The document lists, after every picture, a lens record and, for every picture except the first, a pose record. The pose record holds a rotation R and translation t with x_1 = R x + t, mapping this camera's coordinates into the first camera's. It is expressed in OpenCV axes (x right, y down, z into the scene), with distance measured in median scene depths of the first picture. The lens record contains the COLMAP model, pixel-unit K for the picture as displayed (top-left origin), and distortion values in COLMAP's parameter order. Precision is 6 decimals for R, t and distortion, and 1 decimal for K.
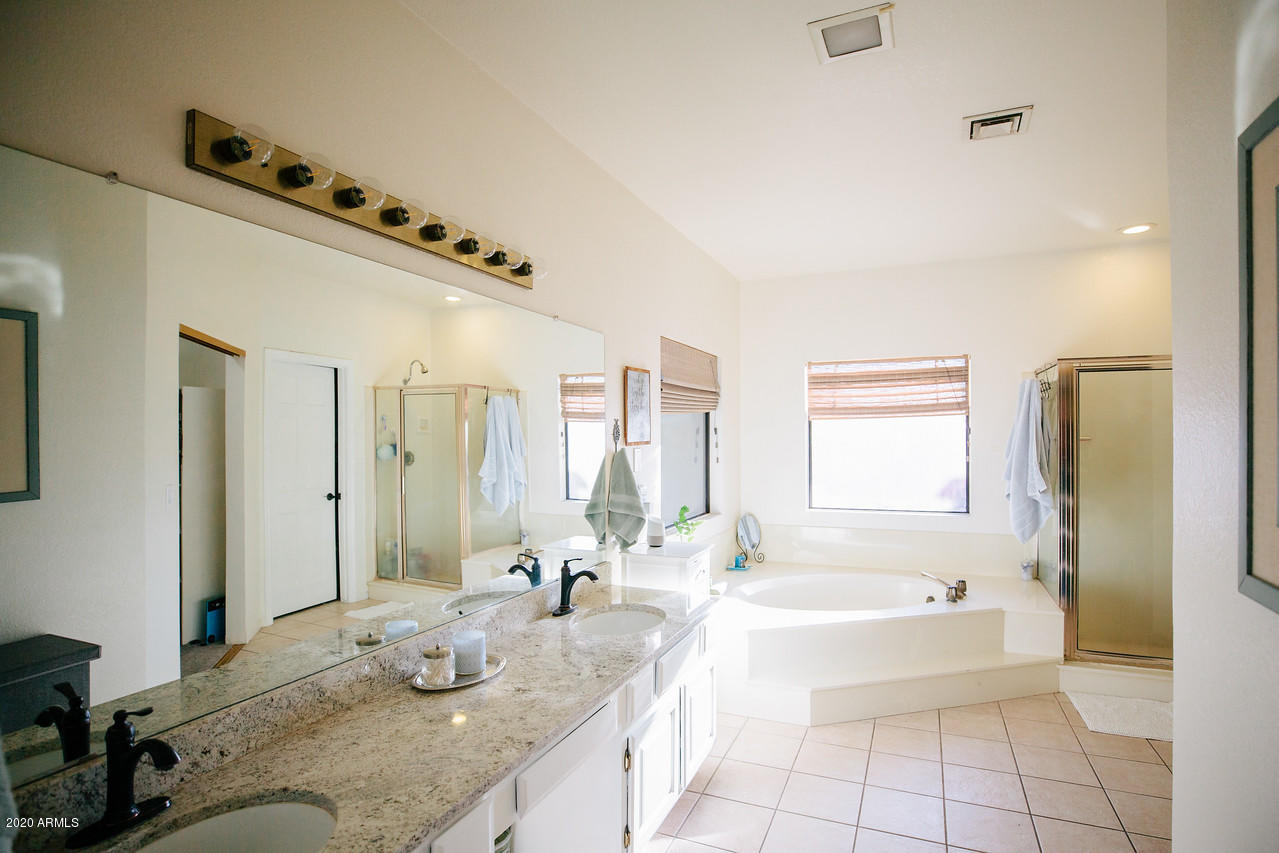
lens RADIAL K [[612.3, 0, 685.9], [0, 612.3, 445.0], [0, 0, 1]] dist [-0.000562, 0.000042]
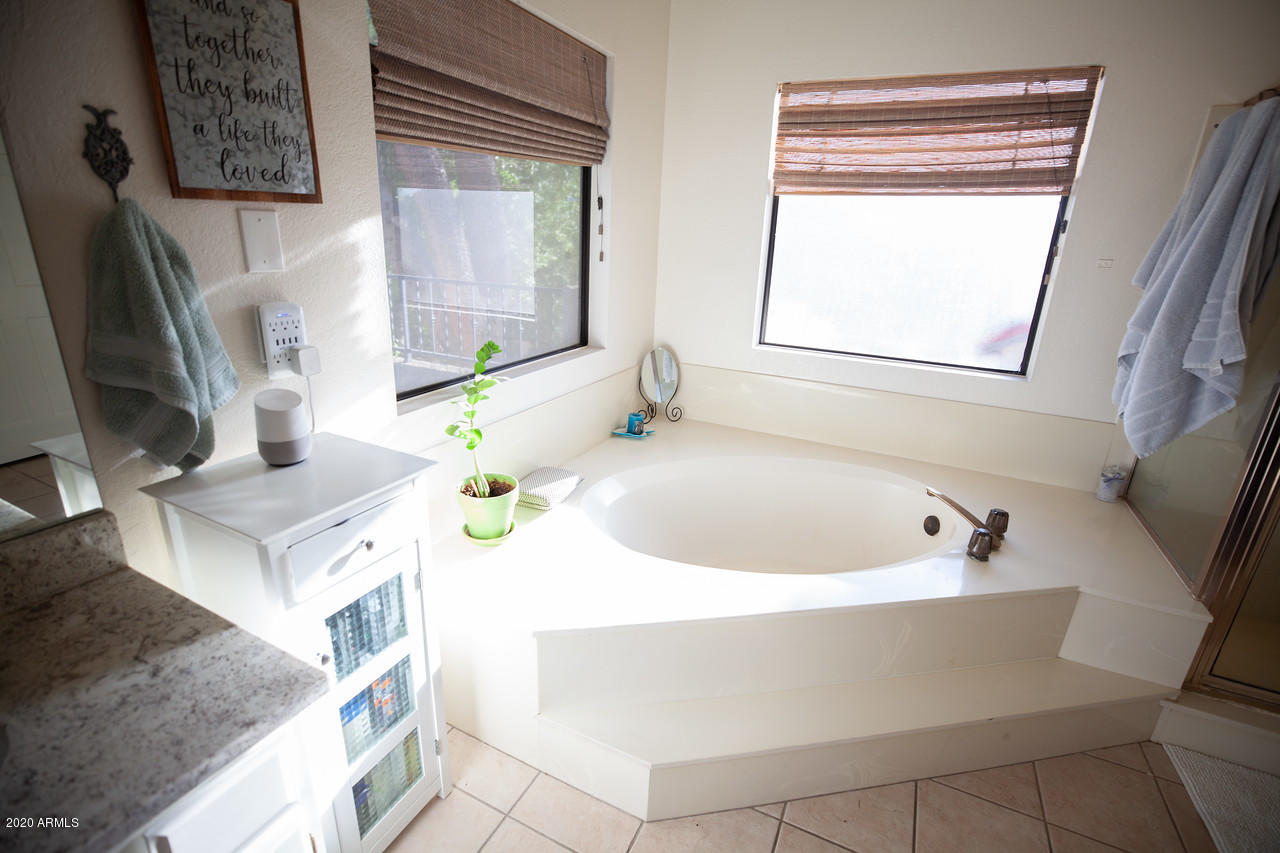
lens RADIAL K [[583.6, 0, 640.0], [0, 583.6, 426.5], [0, 0, 1]] dist [-0.015590, 0.000528]
pose [[0.995275, 0.072148, -0.064977, 0.135551], [-0.049435, 0.952523, 0.300427, 0.010429], [0.083567, -0.295796, 0.951589, 0.426042]]
